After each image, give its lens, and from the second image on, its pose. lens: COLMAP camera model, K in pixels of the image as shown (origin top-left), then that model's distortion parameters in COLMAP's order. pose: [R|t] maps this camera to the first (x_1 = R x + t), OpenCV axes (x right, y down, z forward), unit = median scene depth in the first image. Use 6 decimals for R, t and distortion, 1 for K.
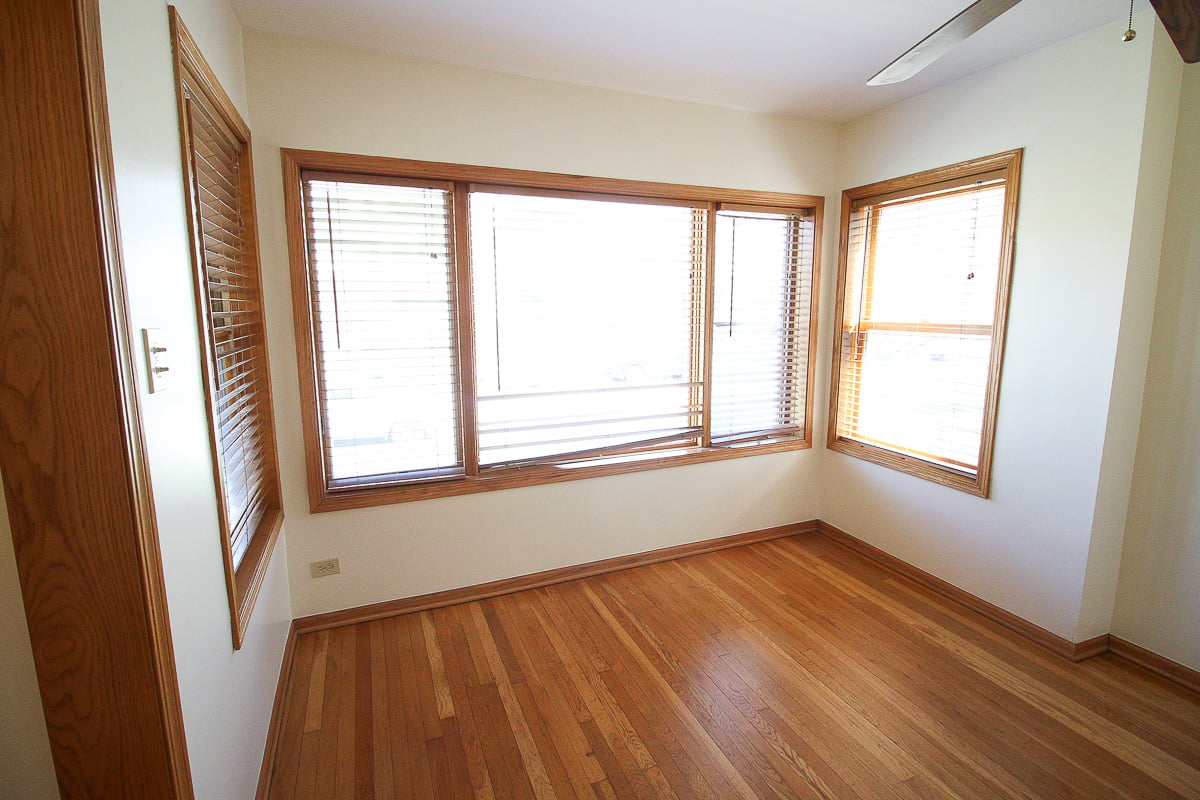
lens RADIAL K [[558.5, 0, 600.0], [0, 558.5, 393.6], [0, 0, 1]] dist [-0.010320, -0.003266]
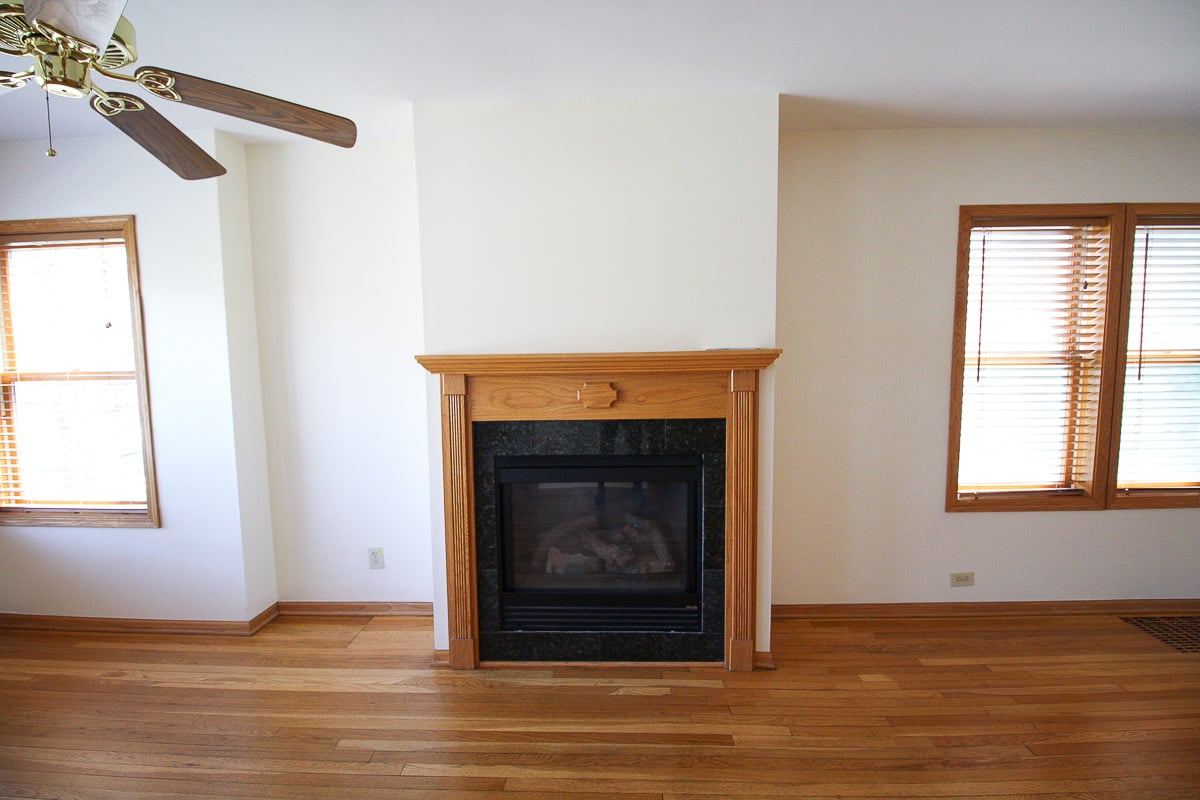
lens RADIAL K [[558.5, 0, 600.7], [0, 558.5, 396.9], [0, 0, 1]] dist [-0.010320, -0.003266]
pose [[0.429207, -0.090226, 0.898688, 0.113262], [0.156762, 0.987338, 0.024257, 0.044481], [-0.889498, 0.130469, 0.437917, -0.279275]]
